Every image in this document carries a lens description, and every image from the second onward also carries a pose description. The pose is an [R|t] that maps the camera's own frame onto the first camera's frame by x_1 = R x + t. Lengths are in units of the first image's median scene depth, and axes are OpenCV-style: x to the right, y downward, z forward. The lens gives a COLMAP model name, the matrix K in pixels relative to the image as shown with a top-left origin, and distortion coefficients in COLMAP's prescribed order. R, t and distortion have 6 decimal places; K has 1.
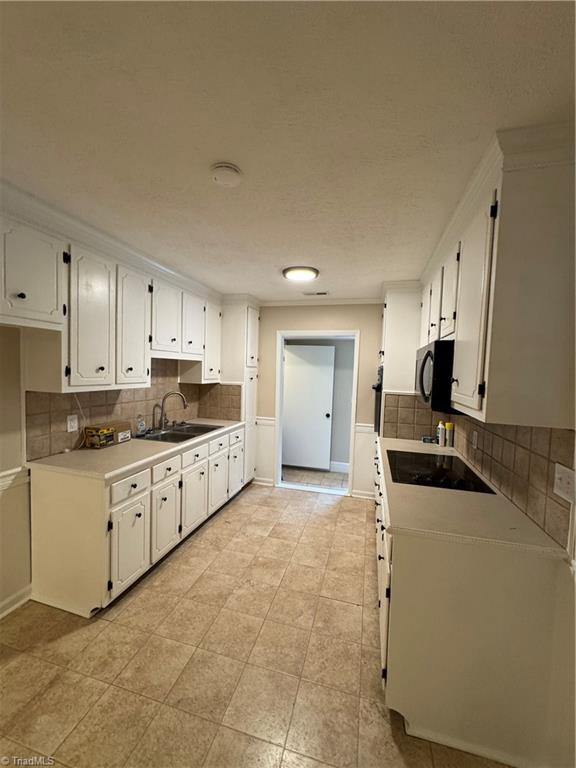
lens RADIAL K [[305.0, 0, 289.0], [0, 305.0, 384.6], [0, 0, 1]] dist [-0.002756, -0.000013]
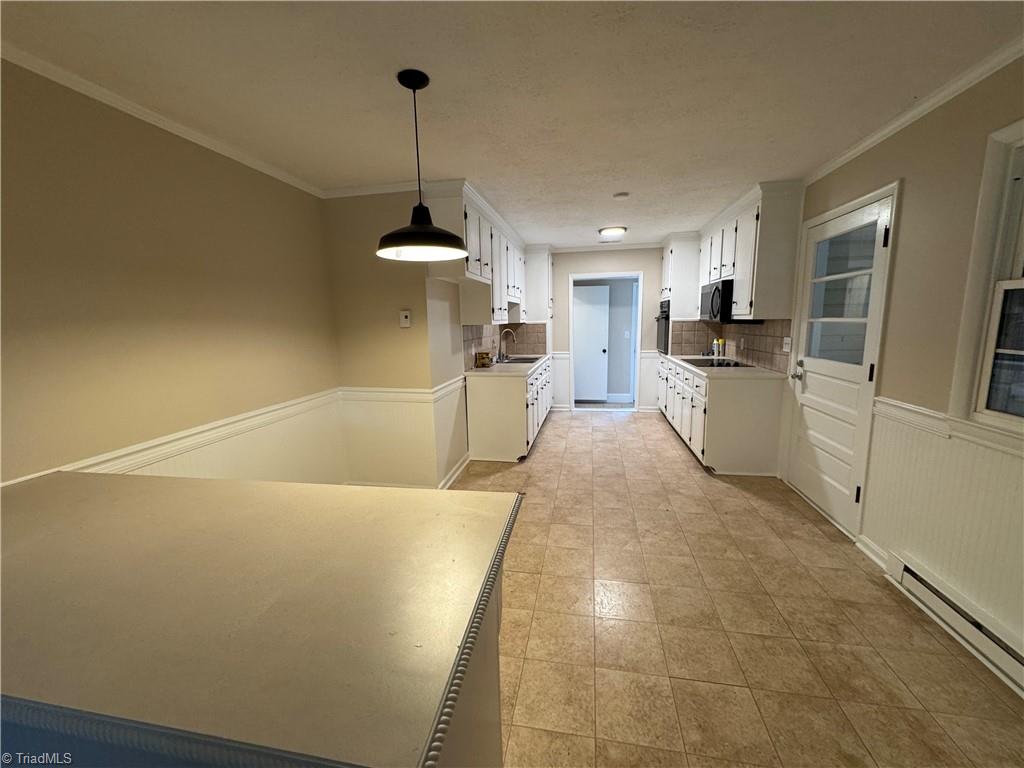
lens RADIAL K [[406.7, 0, 510.1], [0, 406.7, 382.1], [0, 0, 1]] dist [-0.002756, -0.000013]
pose [[0.995981, -0.063399, 0.063270, -0.554226], [0.056541, 0.992880, 0.104844, 0.073430], [-0.069467, -0.100845, 0.992474, -0.771913]]
